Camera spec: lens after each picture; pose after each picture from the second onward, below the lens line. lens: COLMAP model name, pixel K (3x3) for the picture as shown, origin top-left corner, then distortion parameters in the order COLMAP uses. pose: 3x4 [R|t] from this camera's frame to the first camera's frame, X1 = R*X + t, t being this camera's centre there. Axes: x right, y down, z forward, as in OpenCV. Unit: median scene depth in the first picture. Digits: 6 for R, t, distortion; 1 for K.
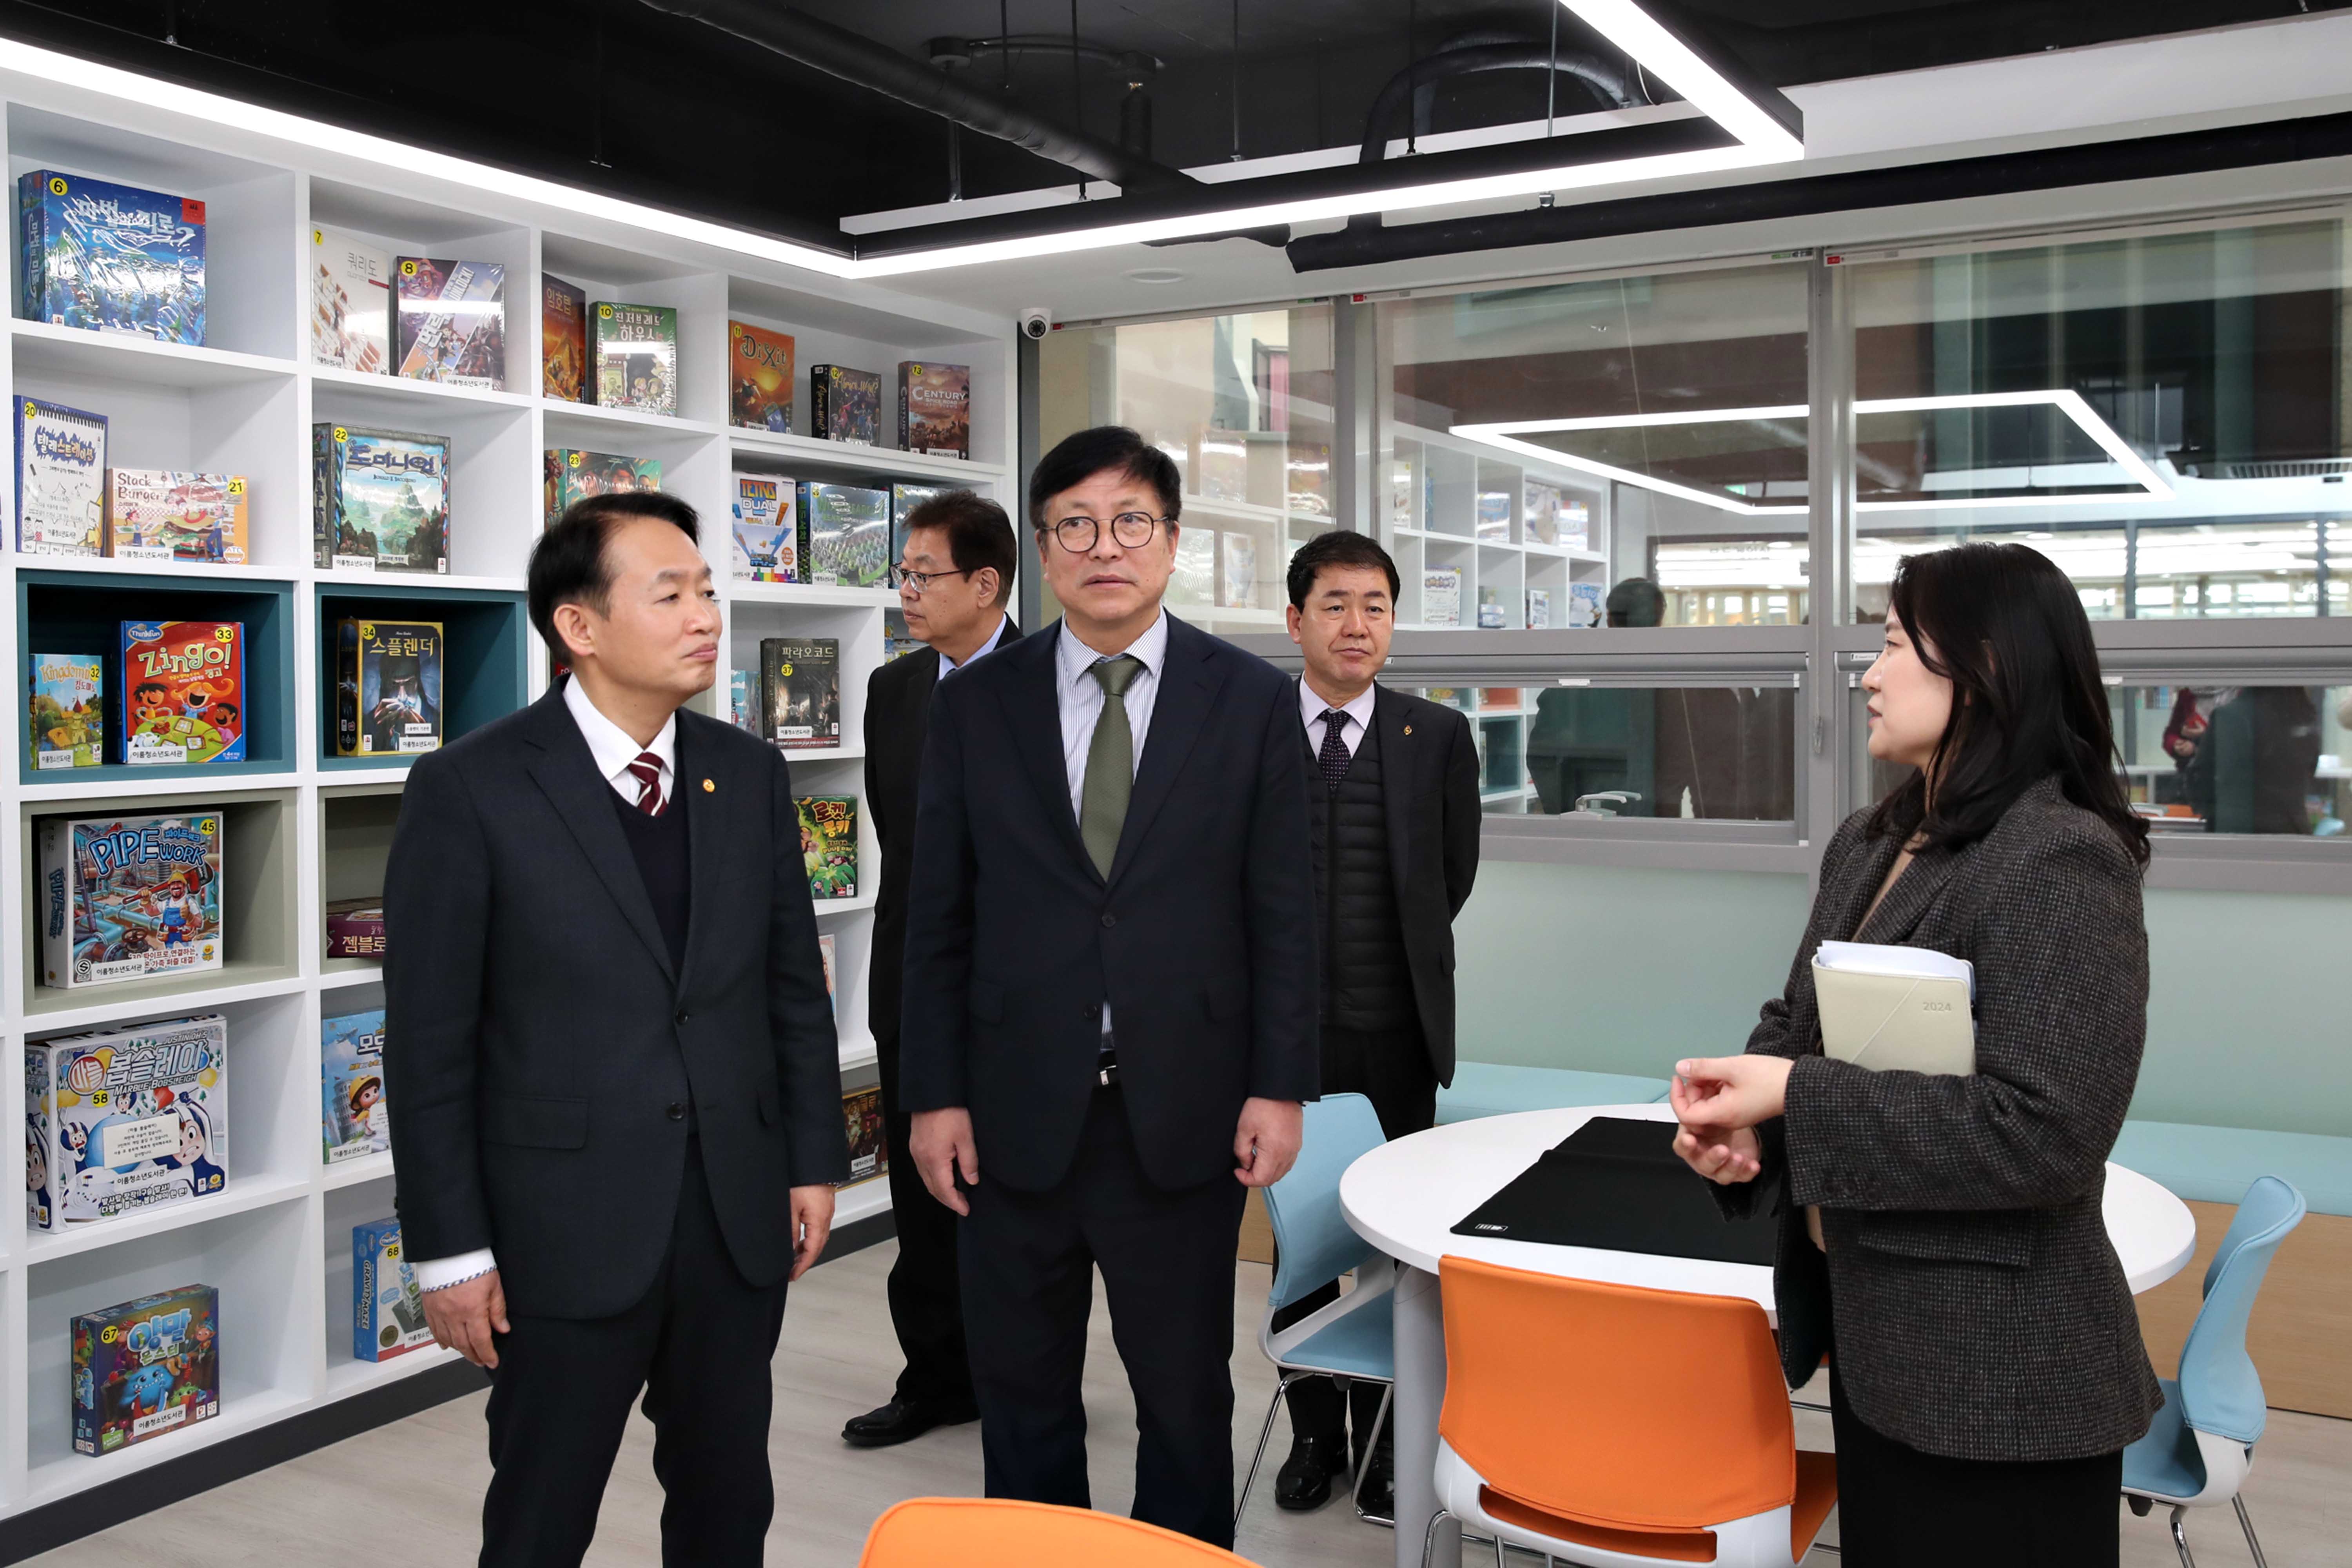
lens RADIAL K [[2052.1, 0, 1176.5], [0, 2052.1, 821.2], [0, 0, 1]] dist [-0.184618, 0.004900]
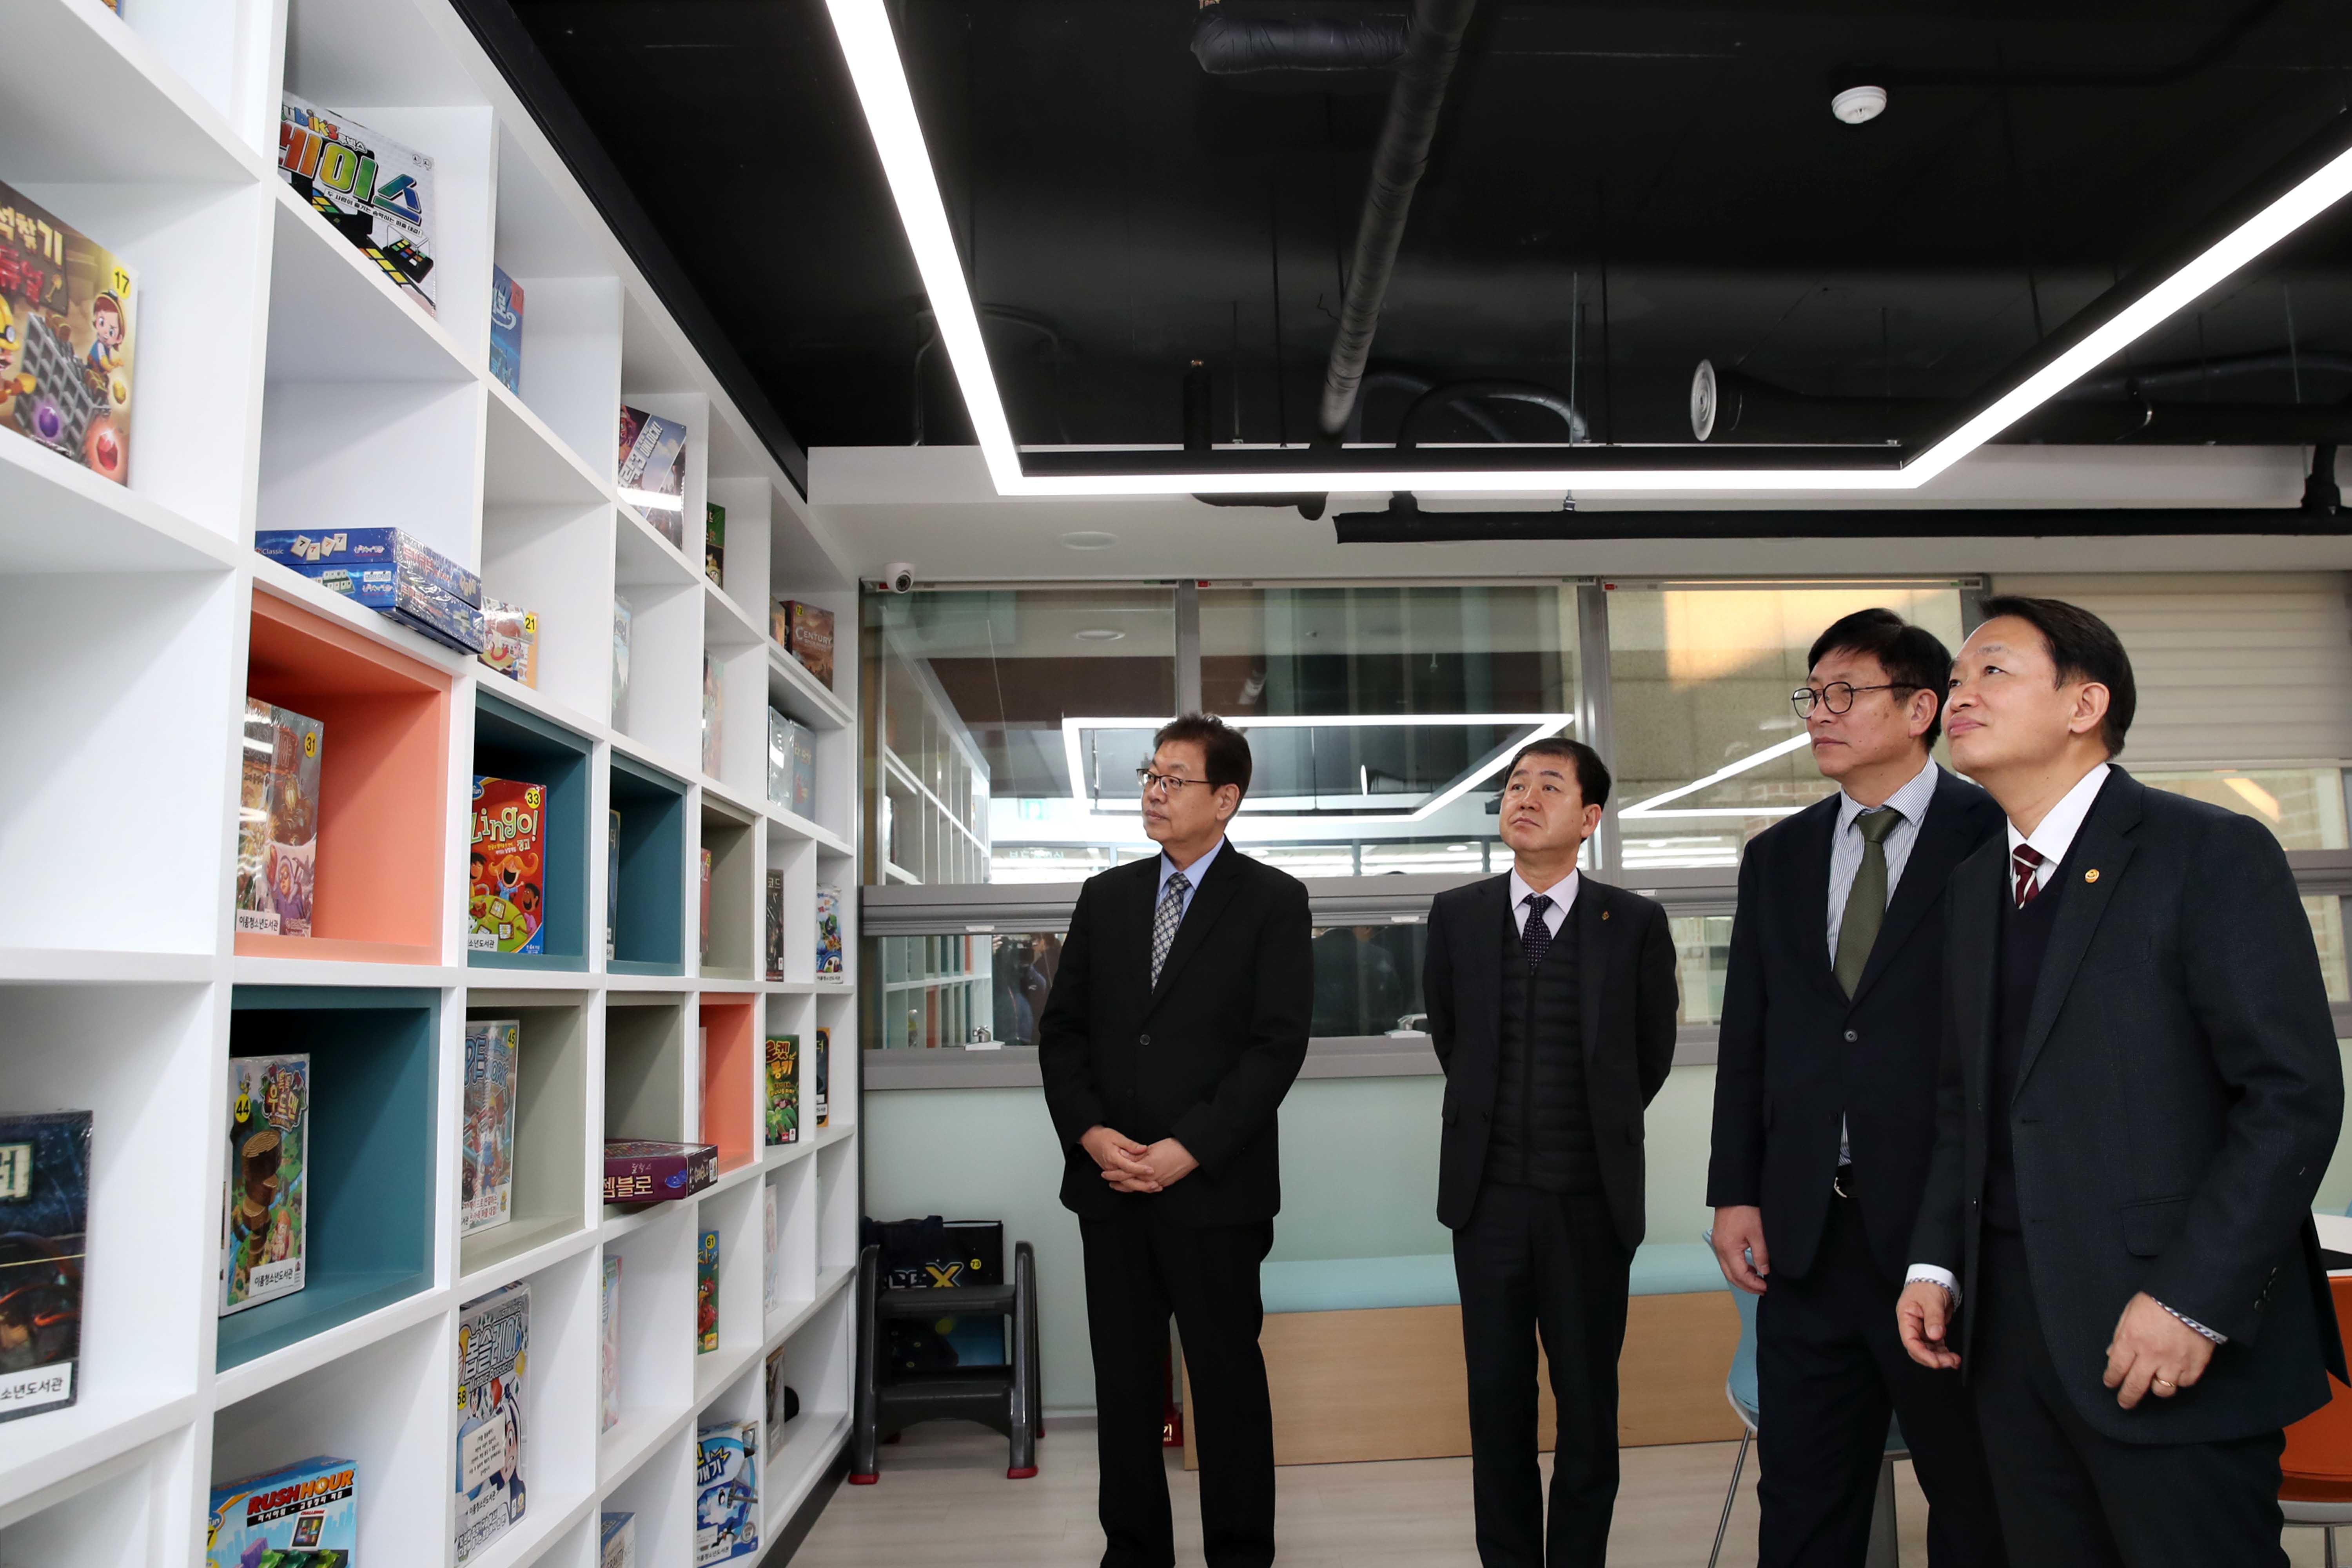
lens RADIAL K [[1908.5, 0, 1176.0], [0, 1908.5, 784.0], [0, 0, 1]] dist [0.010586, 0.003882]
pose [[0.825073, 0.043680, 0.563336, -0.708635], [0.065949, 0.982748, -0.172790, 0.052668], [-0.561165, 0.179715, 0.807958, 0.208317]]
